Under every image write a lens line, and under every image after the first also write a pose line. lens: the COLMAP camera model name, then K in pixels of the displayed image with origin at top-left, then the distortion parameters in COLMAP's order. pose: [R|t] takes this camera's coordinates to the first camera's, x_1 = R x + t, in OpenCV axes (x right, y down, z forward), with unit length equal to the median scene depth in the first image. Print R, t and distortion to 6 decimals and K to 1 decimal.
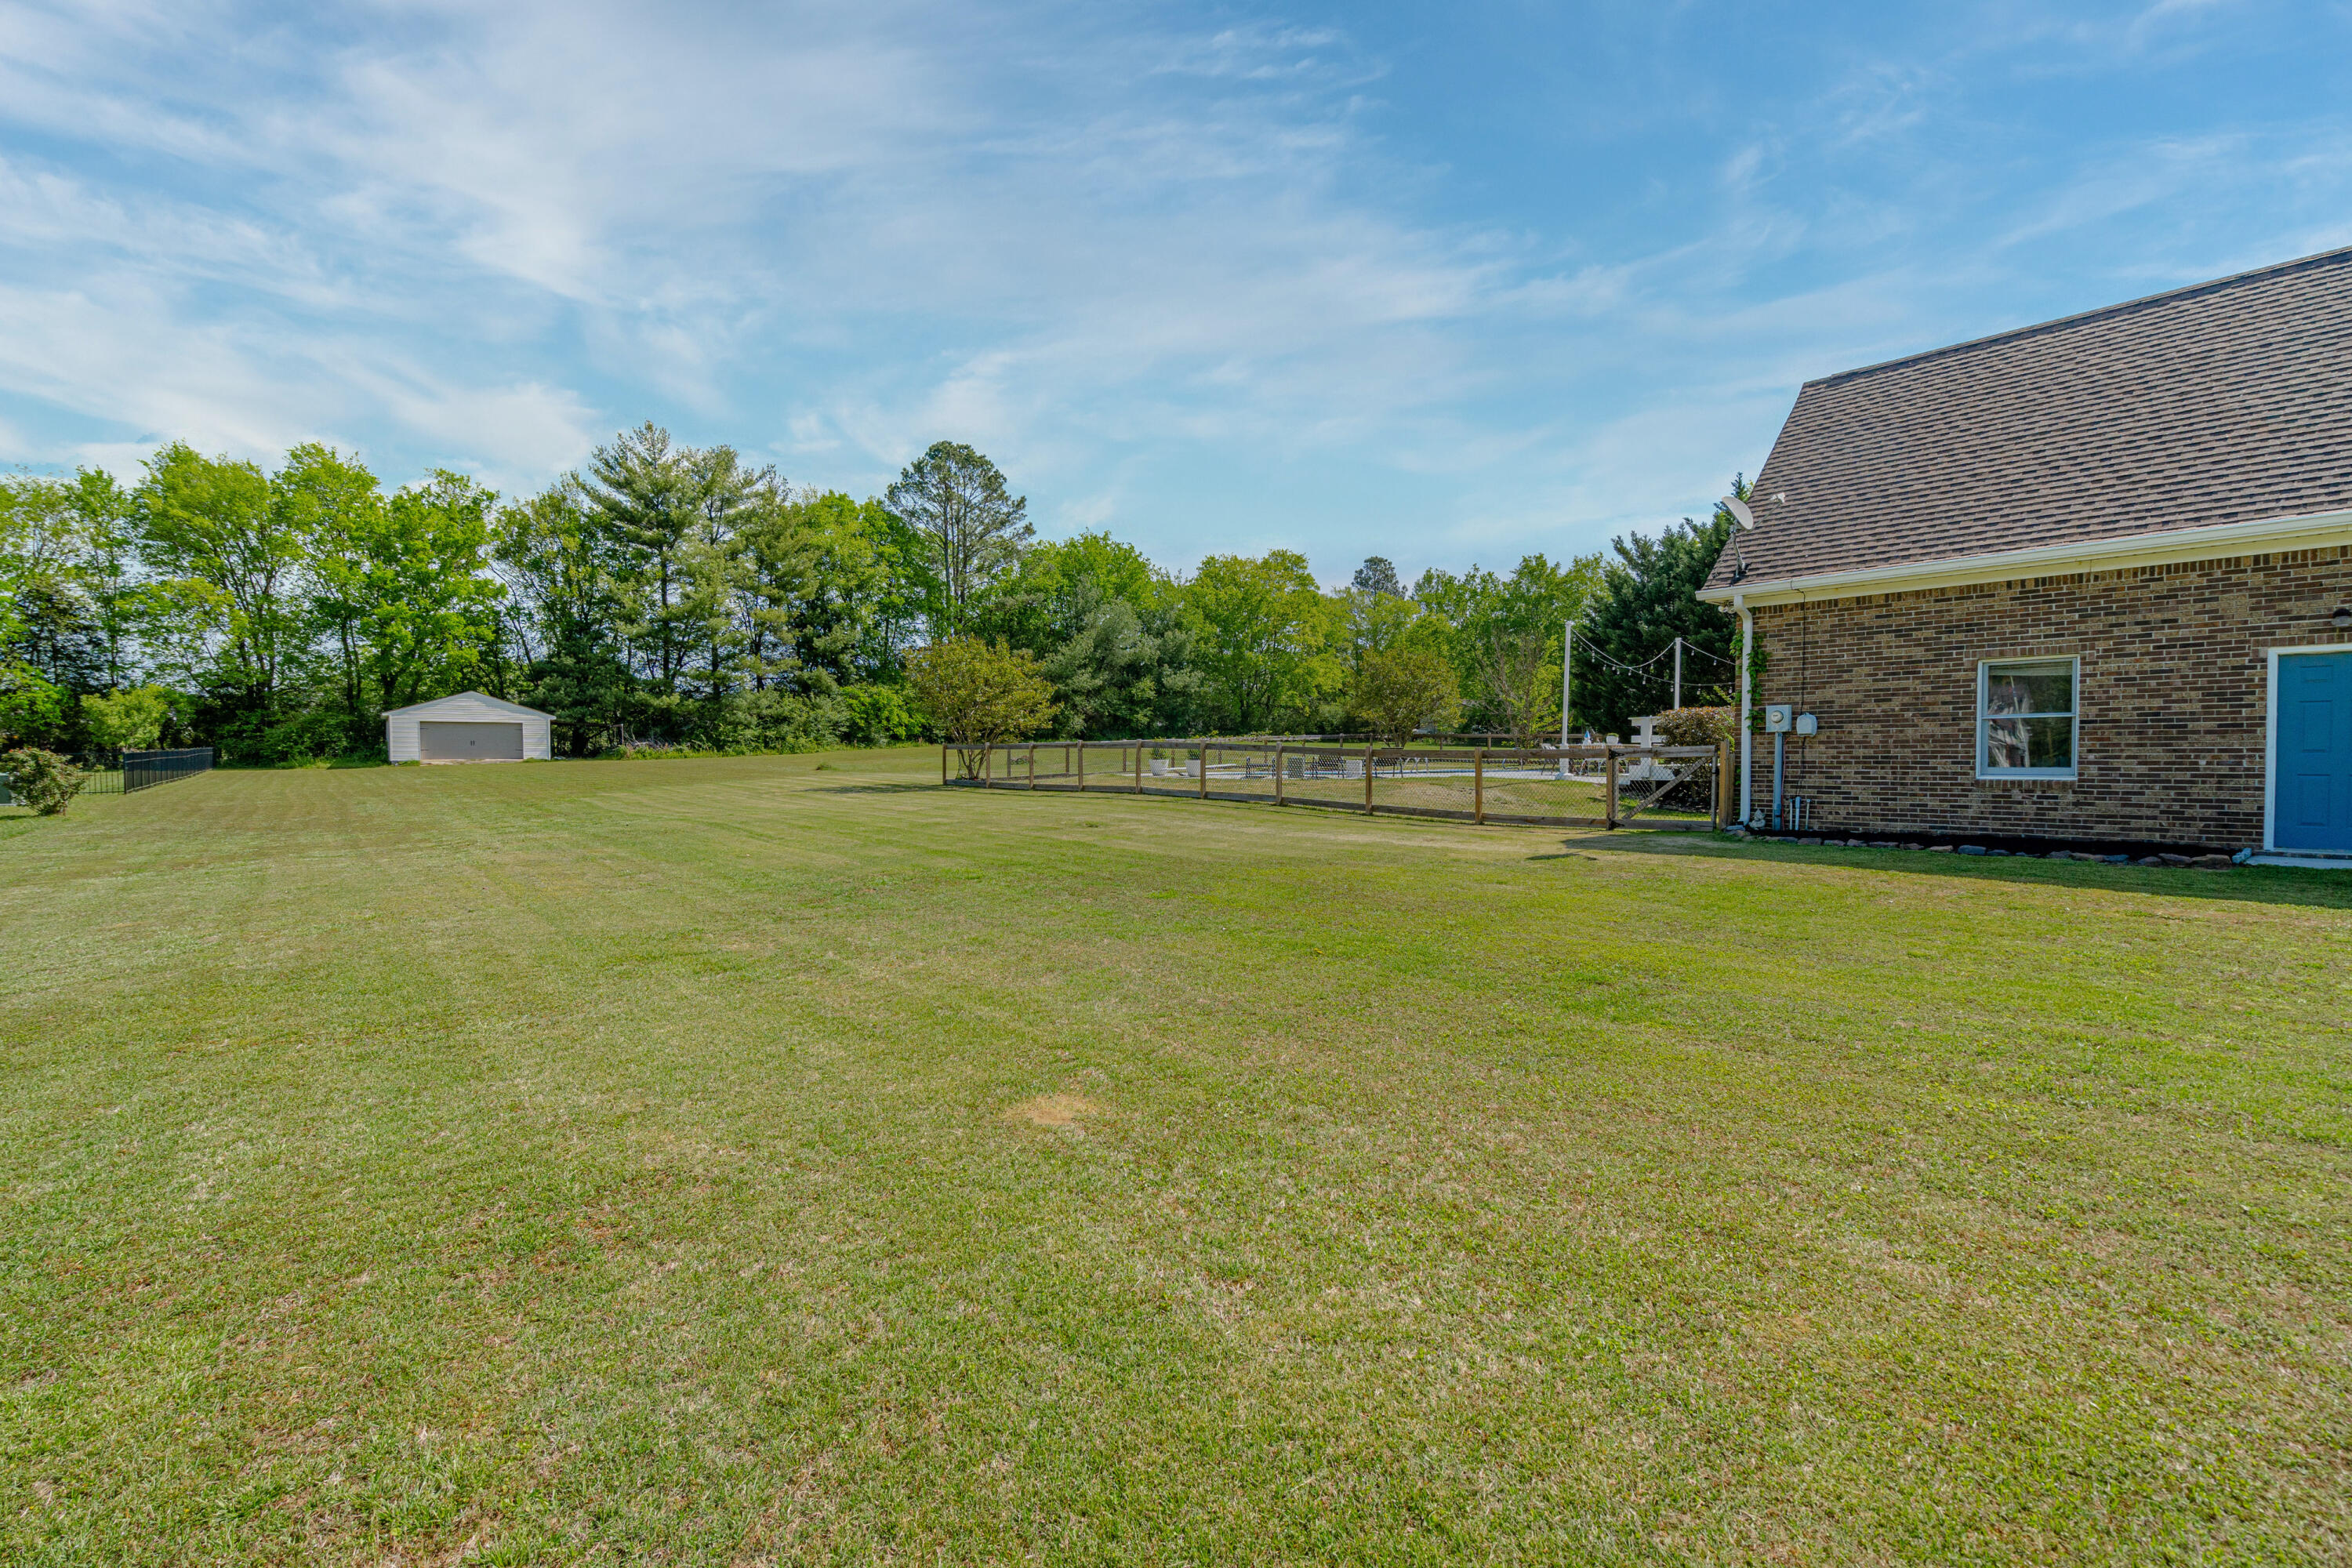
lens RADIAL K [[1042.5, 0, 1175.5], [0, 1042.5, 784.0], [0, 0, 1]] dist [-0.009281, 0.003584]
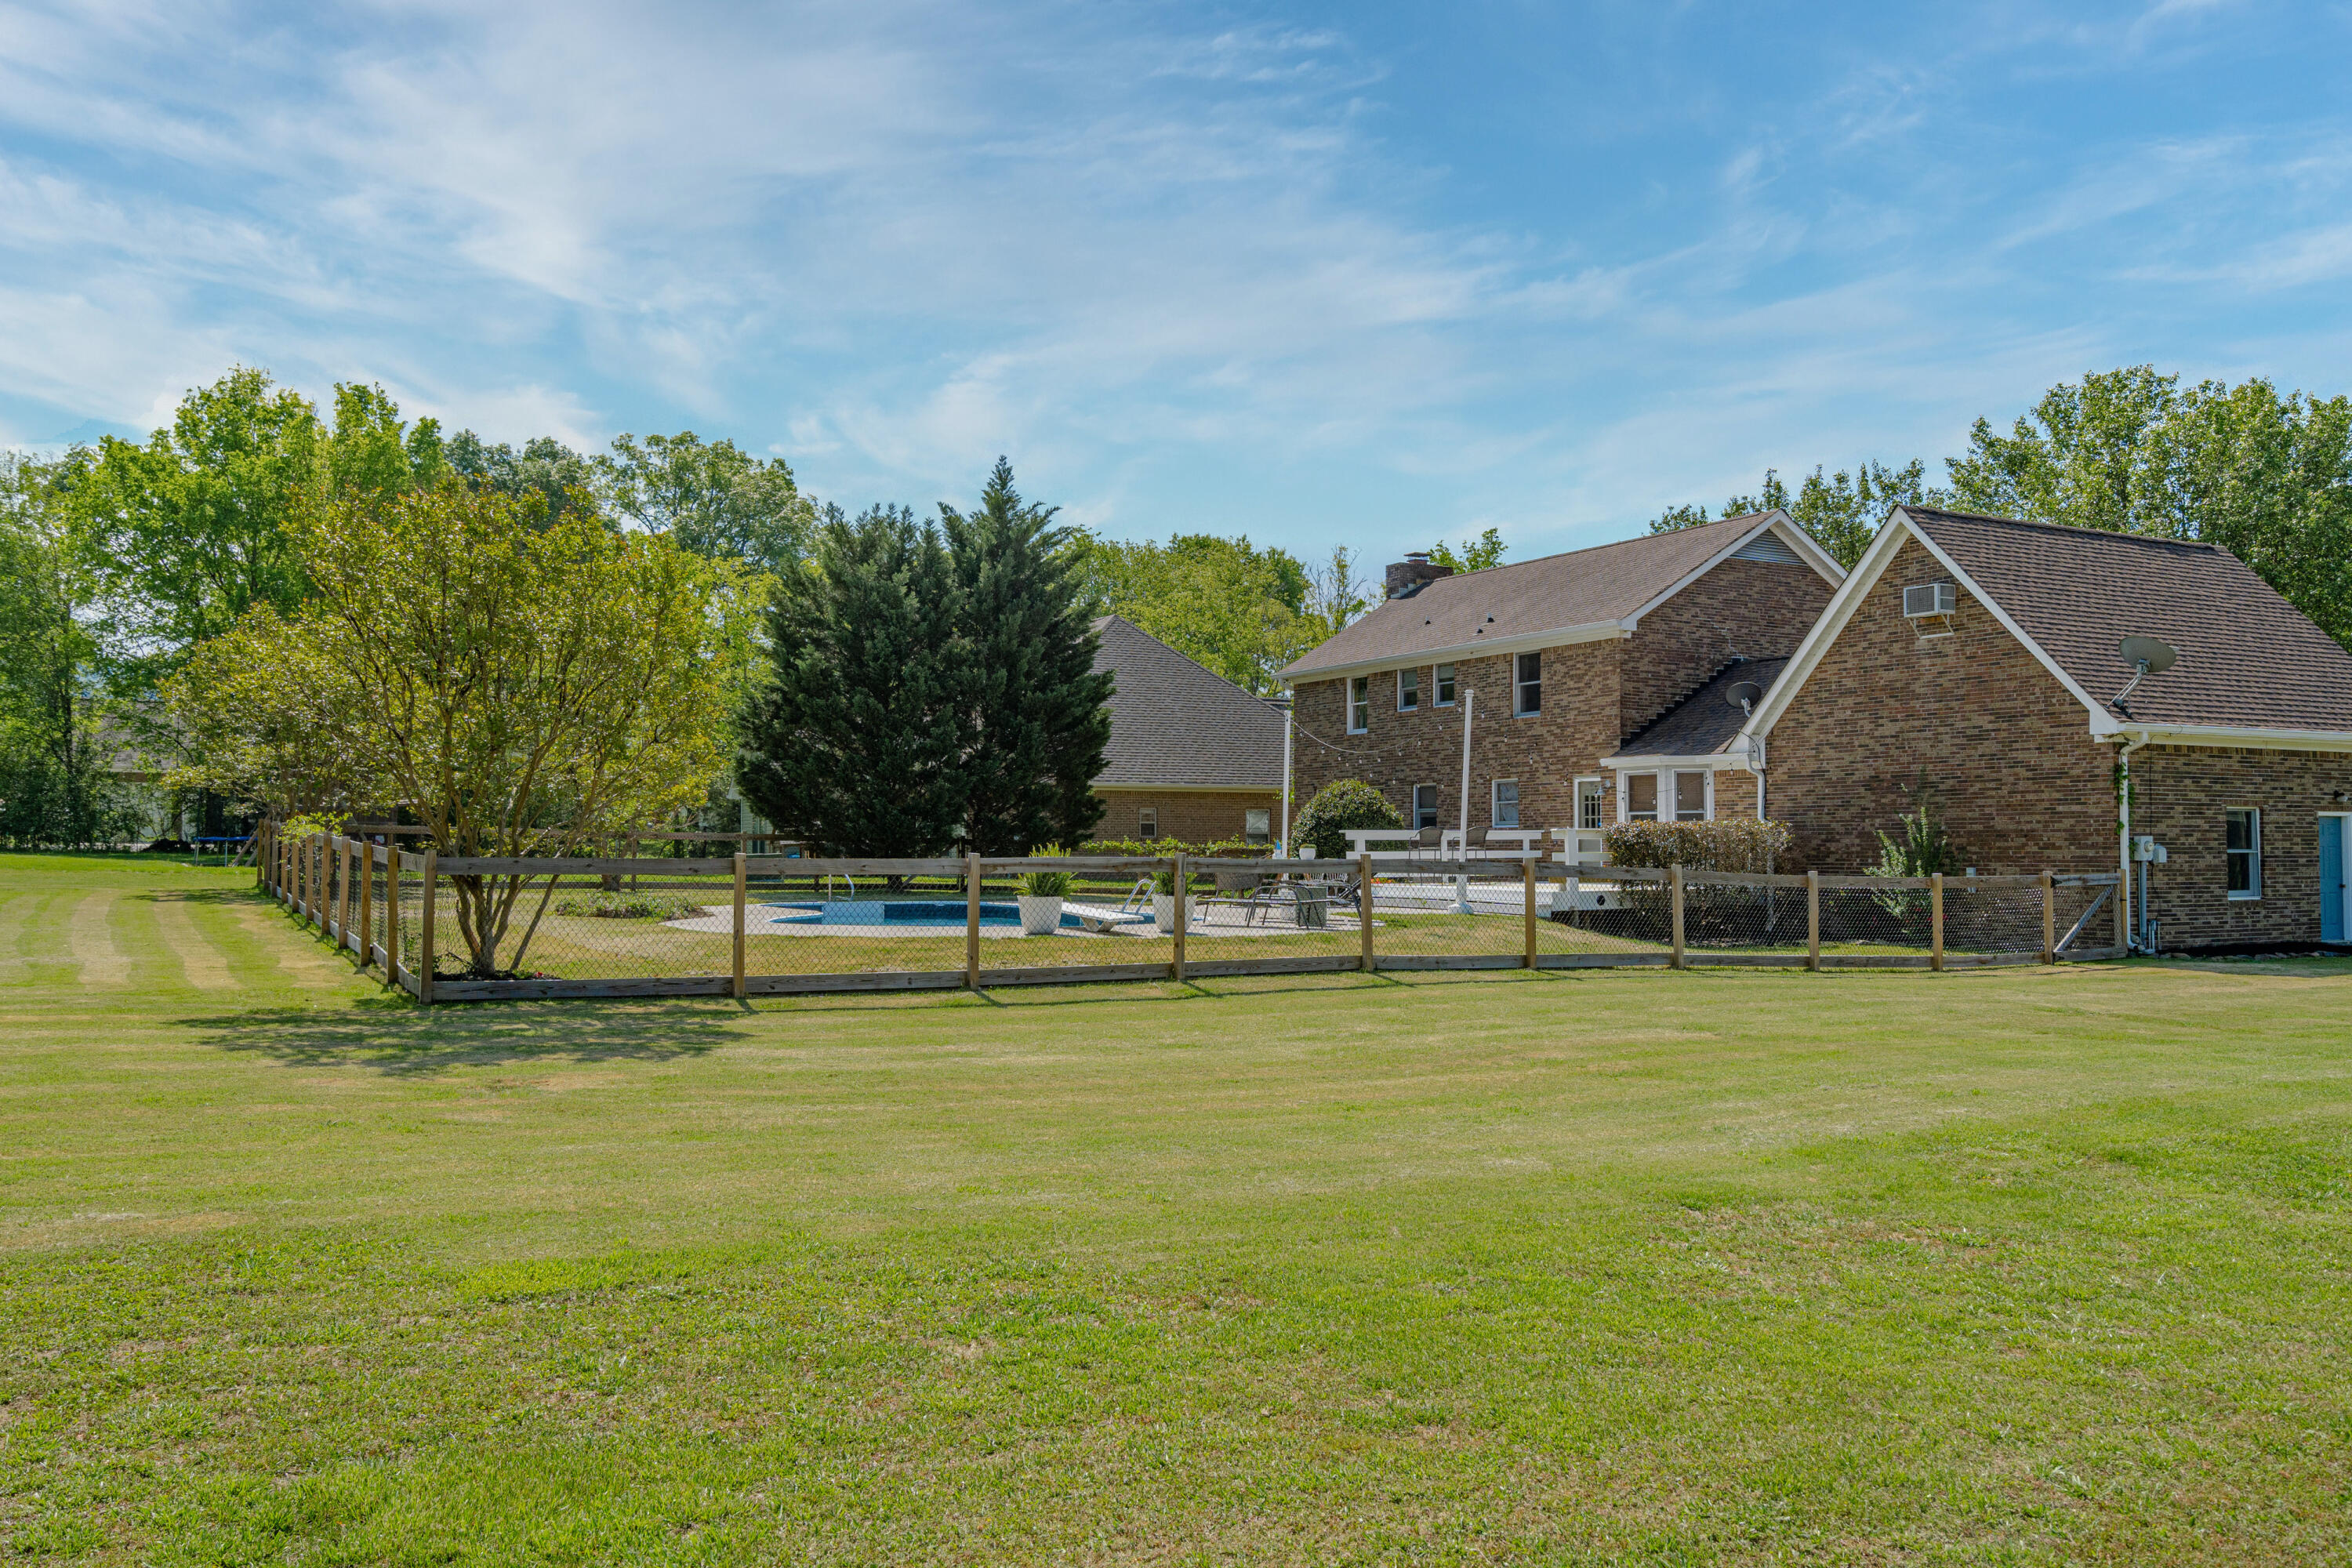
lens RADIAL K [[1872.5, 0, 1166.5], [0, 1872.5, 783.1], [0, 0, 1]] dist [0.011753, 0.002568]
pose [[0.196086, 0.039736, 0.979781, -0.258901], [0.024677, 0.998662, -0.045440, -0.011253], [-0.980276, 0.033088, 0.194843, 0.271667]]
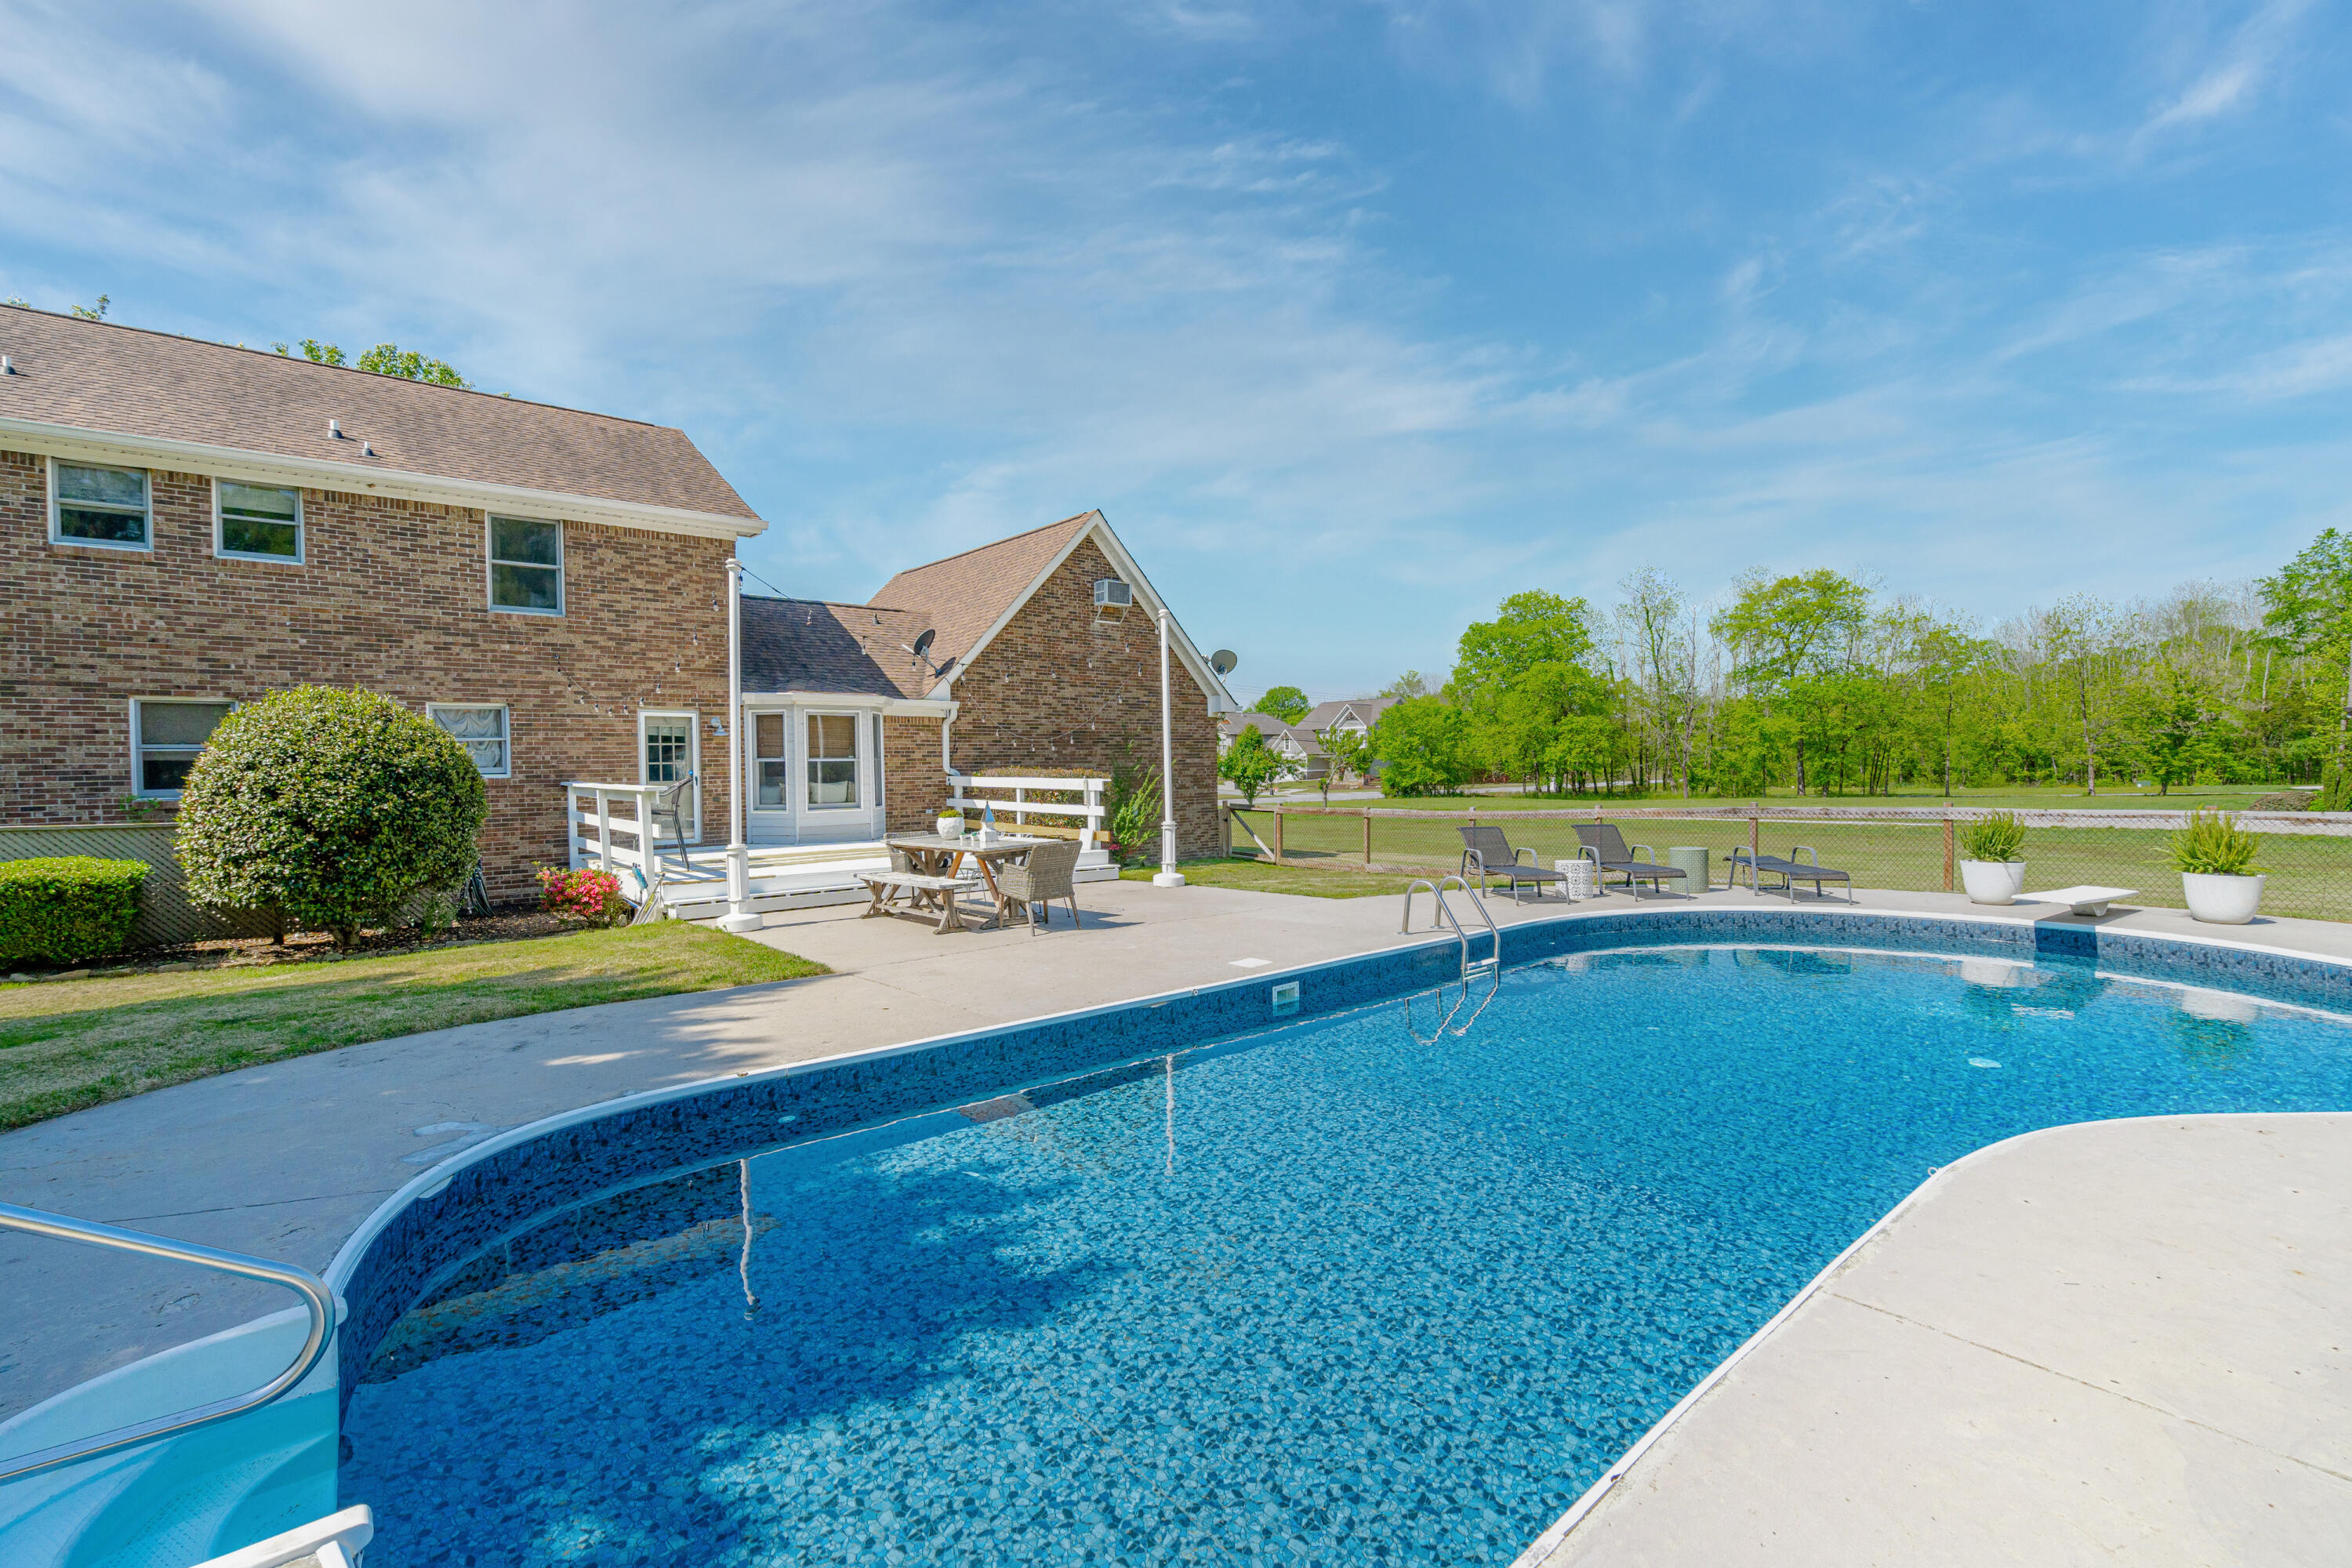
lens RADIAL K [[1042.5, 0, 1175.5], [0, 1042.5, 784.0], [0, 0, 1]] dist [-0.009281, 0.003584]
pose [[-0.999817, 0.016691, -0.009305, 0.106726], [0.016247, 0.998816, 0.045846, -0.024391], [0.010059, 0.045686, -0.998905, 0.449727]]
